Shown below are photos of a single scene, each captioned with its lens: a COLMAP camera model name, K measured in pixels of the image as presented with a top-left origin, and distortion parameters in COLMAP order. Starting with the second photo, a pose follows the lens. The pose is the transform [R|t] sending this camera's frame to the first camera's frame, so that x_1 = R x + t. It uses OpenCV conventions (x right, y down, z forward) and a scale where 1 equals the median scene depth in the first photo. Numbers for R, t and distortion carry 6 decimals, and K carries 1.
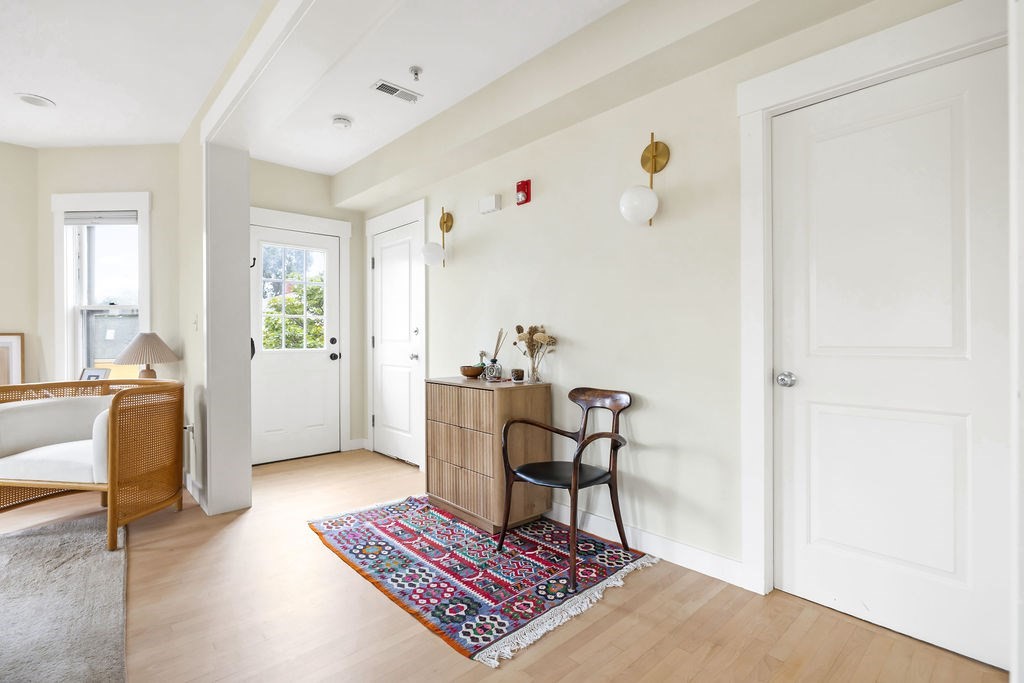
lens RADIAL K [[487.0, 0, 508.5], [0, 487.0, 338.1], [0, 0, 1]] dist [-0.002043, -0.000176]
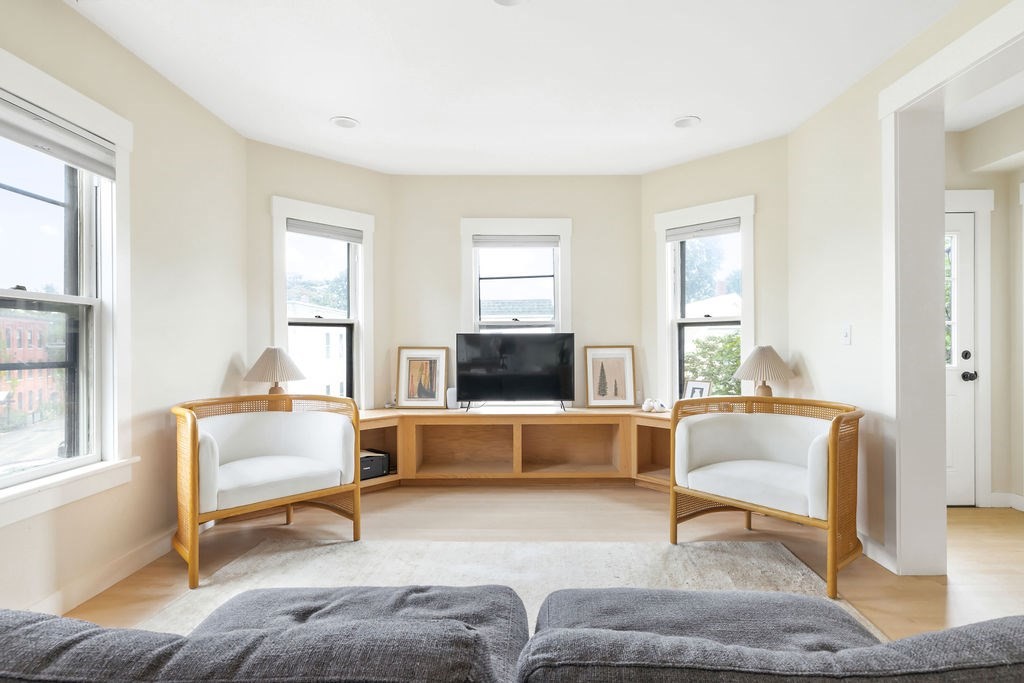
lens RADIAL K [[525.4, 0, 516.4], [0, 525.4, 345.0], [0, 0, 1]] dist [0.001802, 0.000313]
pose [[0.736920, 0.001061, -0.675980, -0.411073], [0.002689, 0.999986, 0.004500, -0.018403], [0.675975, -0.005134, 0.736907, -0.057864]]
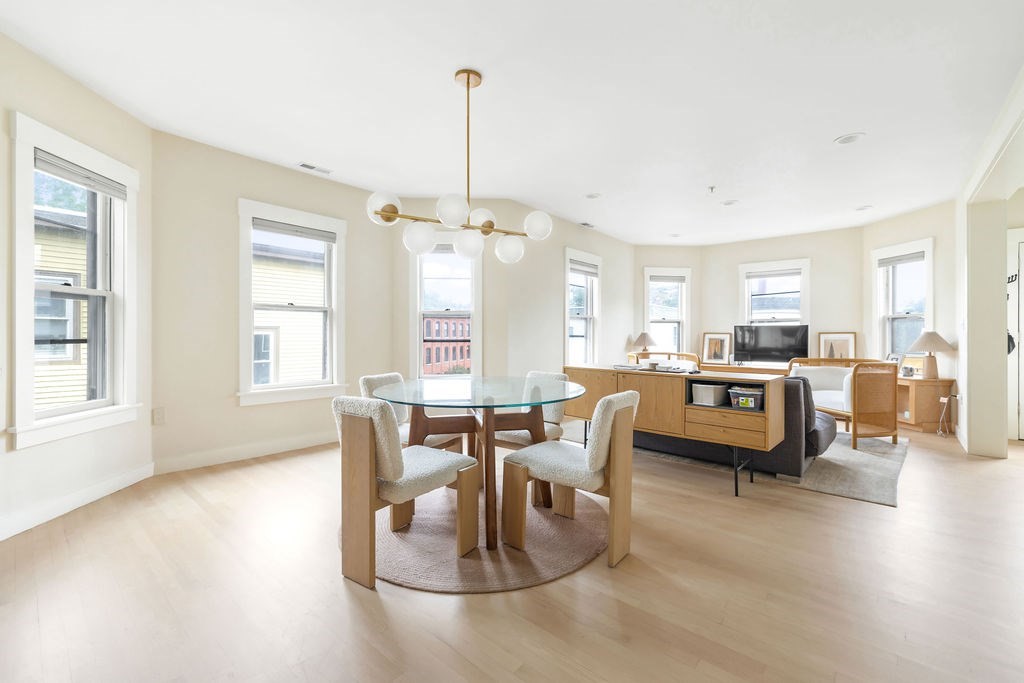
lens RADIAL K [[429.6, 0, 512.2], [0, 429.6, 335.4], [0, 0, 1]] dist [-0.000722, -0.000005]
pose [[0.114402, 0.001198, -0.993434, 0.444185], [-0.003339, 0.999994, 0.000822, 0.004714], [0.993429, 0.003223, 0.114406, -0.453988]]
